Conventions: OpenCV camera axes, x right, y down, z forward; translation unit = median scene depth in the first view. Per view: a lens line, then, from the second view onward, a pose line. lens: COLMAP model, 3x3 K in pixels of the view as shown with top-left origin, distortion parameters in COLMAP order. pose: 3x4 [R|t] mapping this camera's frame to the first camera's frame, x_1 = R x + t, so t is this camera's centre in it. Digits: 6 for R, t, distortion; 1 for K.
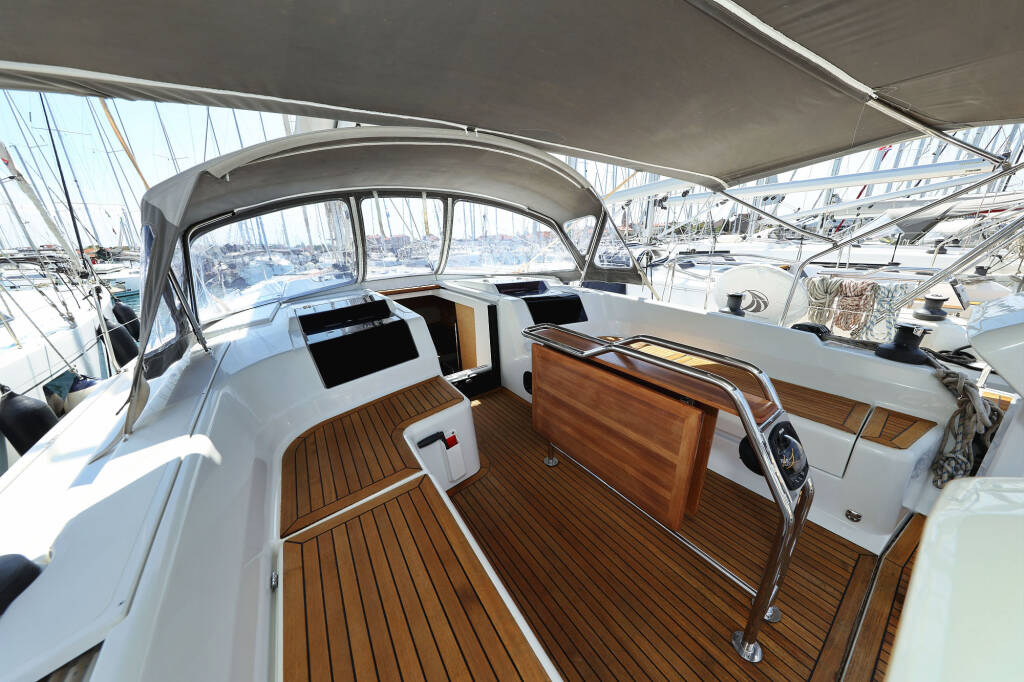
lens RADIAL K [[330.7, 0, 509.0], [0, 330.7, 337.6], [0, 0, 1]] dist [0.000232, -0.000011]
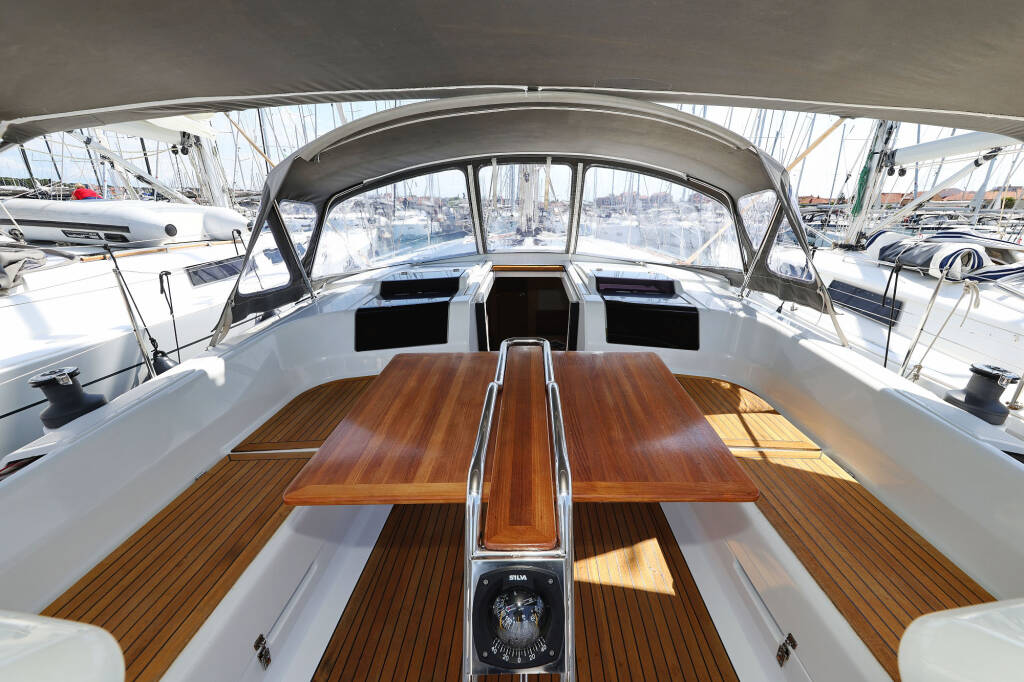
lens RADIAL K [[401.6, 0, 513.4], [0, 401.6, 343.9], [0, 0, 1]] dist [-0.001660, -0.000153]
pose [[0.817037, 0.227565, -0.529777, 0.360973], [-0.197540, 0.973691, 0.113596, -0.078132], [0.541690, 0.011840, 0.840495, 0.095226]]
